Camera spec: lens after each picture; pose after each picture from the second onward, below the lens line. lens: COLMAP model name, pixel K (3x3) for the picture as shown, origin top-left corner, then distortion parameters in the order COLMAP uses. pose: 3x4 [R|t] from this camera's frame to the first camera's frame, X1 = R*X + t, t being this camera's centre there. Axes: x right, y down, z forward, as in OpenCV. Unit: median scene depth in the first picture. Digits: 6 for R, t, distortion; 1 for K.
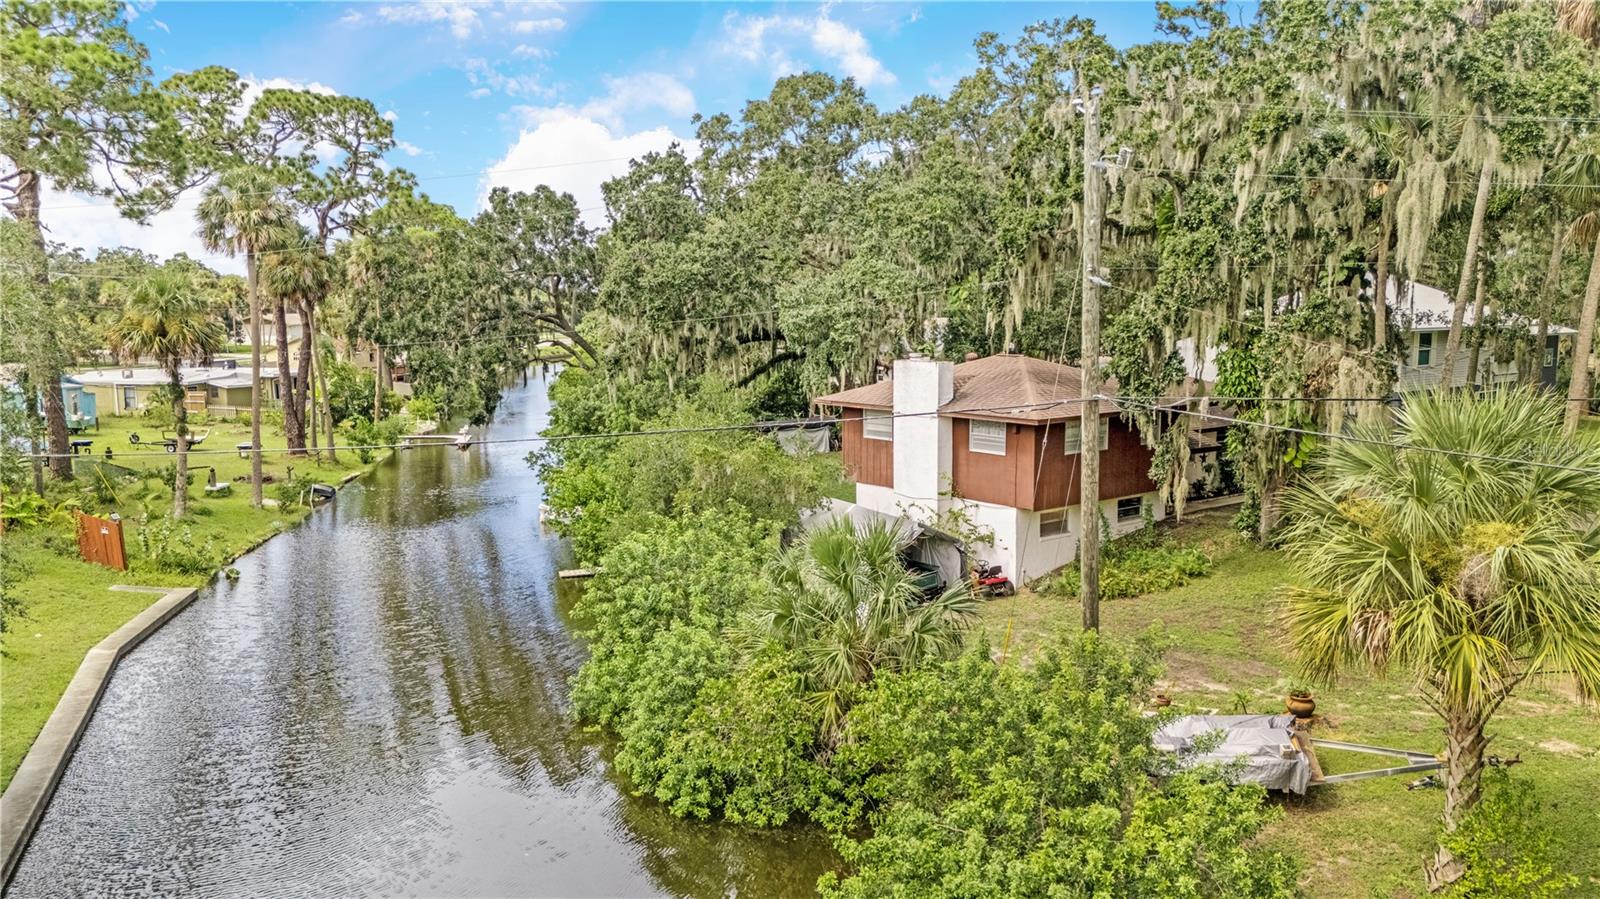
lens RADIAL K [[1196.0, 0, 795.9], [0, 1196.0, 419.4], [0, 0, 1]] dist [0.031738, -0.001551]
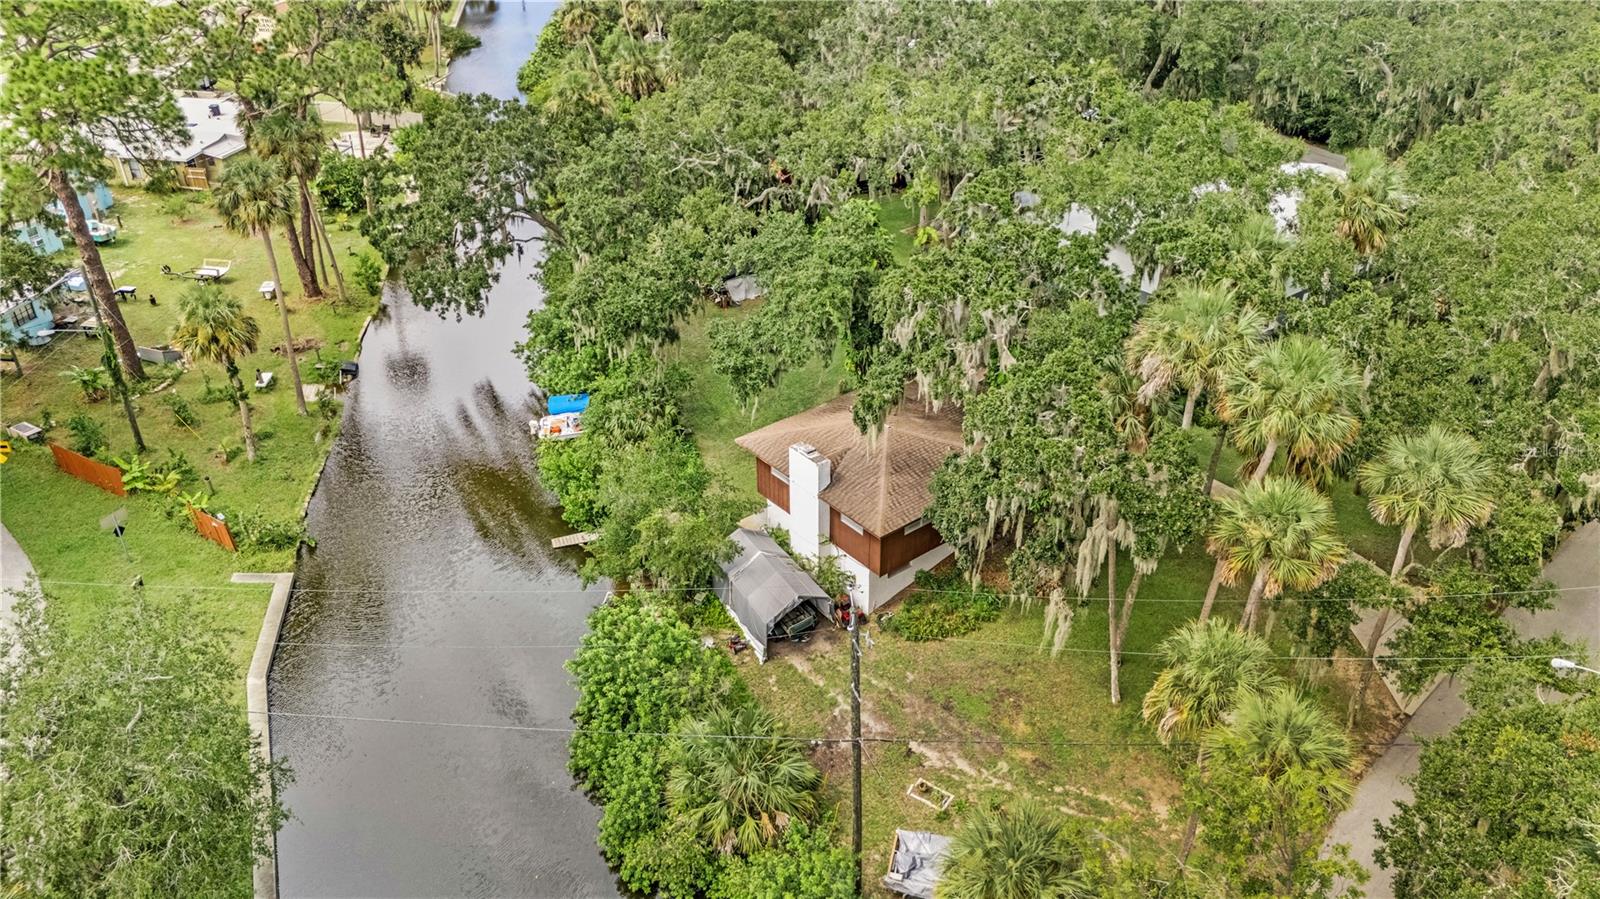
lens RADIAL K [[1196.0, 0, 795.9], [0, 1196.0, 419.4], [0, 0, 1]] dist [0.031738, -0.001551]
pose [[0.999956, -0.002401, 0.009053, 0.063072], [-0.001522, 0.912067, 0.410039, -0.508885], [-0.009242, -0.410035, 0.912023, -0.173905]]
